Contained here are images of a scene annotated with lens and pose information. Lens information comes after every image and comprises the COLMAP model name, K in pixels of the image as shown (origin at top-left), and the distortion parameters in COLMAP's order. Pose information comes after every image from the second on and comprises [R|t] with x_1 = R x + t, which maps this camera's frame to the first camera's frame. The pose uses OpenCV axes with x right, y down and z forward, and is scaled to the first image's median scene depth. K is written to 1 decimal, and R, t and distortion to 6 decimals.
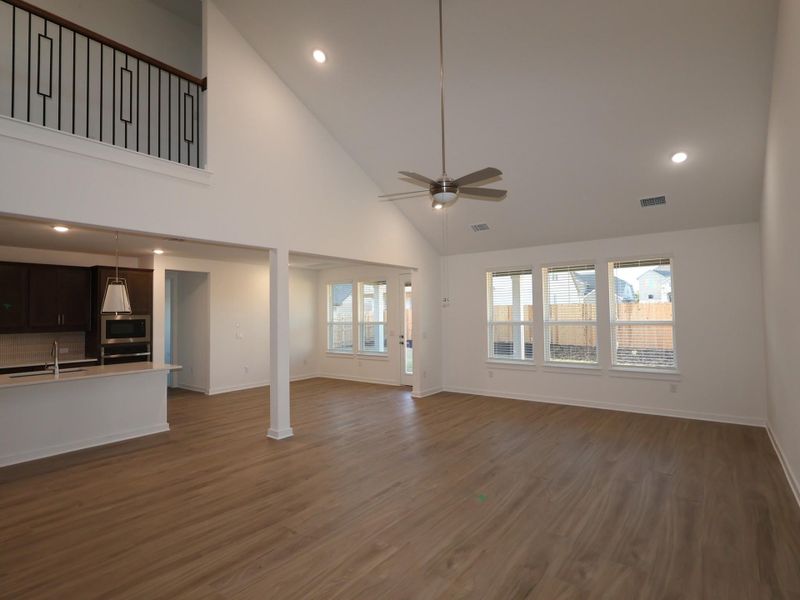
lens RADIAL K [[415.2, 0, 402.8], [0, 415.2, 298.0], [0, 0, 1]] dist [-0.001186, 0.002676]
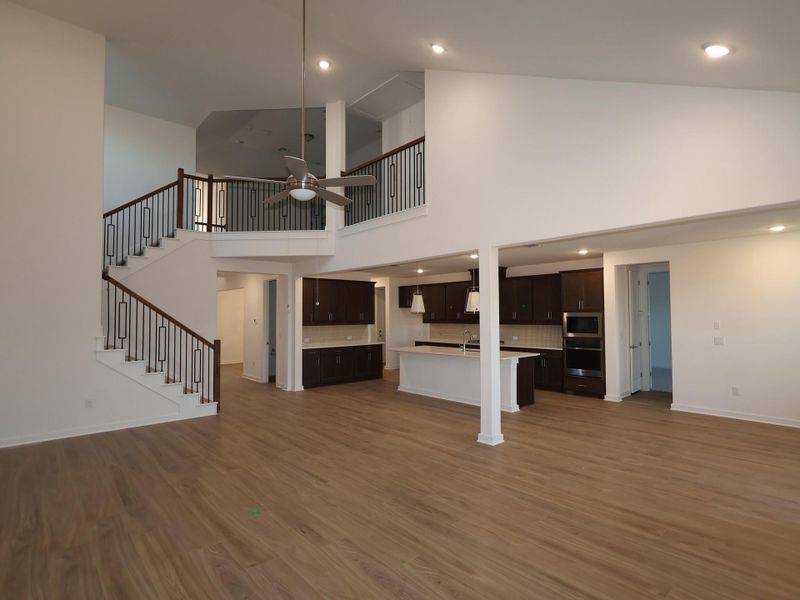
lens RADIAL K [[415.2, 0, 398.1], [0, 415.2, 299.0], [0, 0, 1]] dist [-0.001186, 0.002676]
pose [[-0.190767, -0.021821, -0.981393, 0.776109], [0.049505, 0.998267, -0.031820, 0.025227], [0.980386, -0.054654, -0.189356, 1.102751]]
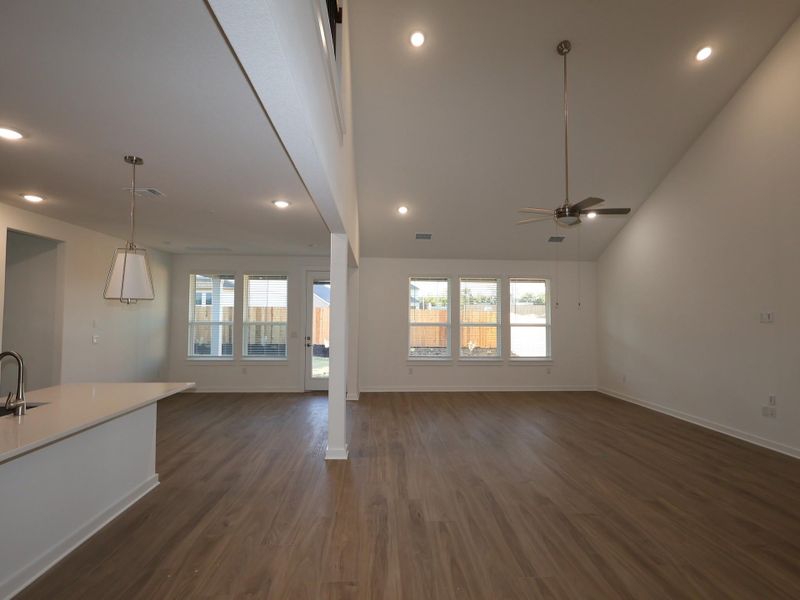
lens RADIAL K [[415.2, 0, 391.5], [0, 415.2, 305.8], [0, 0, 1]] dist [-0.001186, 0.002676]
pose [[0.768530, 0.033017, 0.638962, -0.853444], [-0.043980, 0.999032, 0.001276, 0.020826], [-0.638301, -0.029082, 0.769238, 0.313389]]
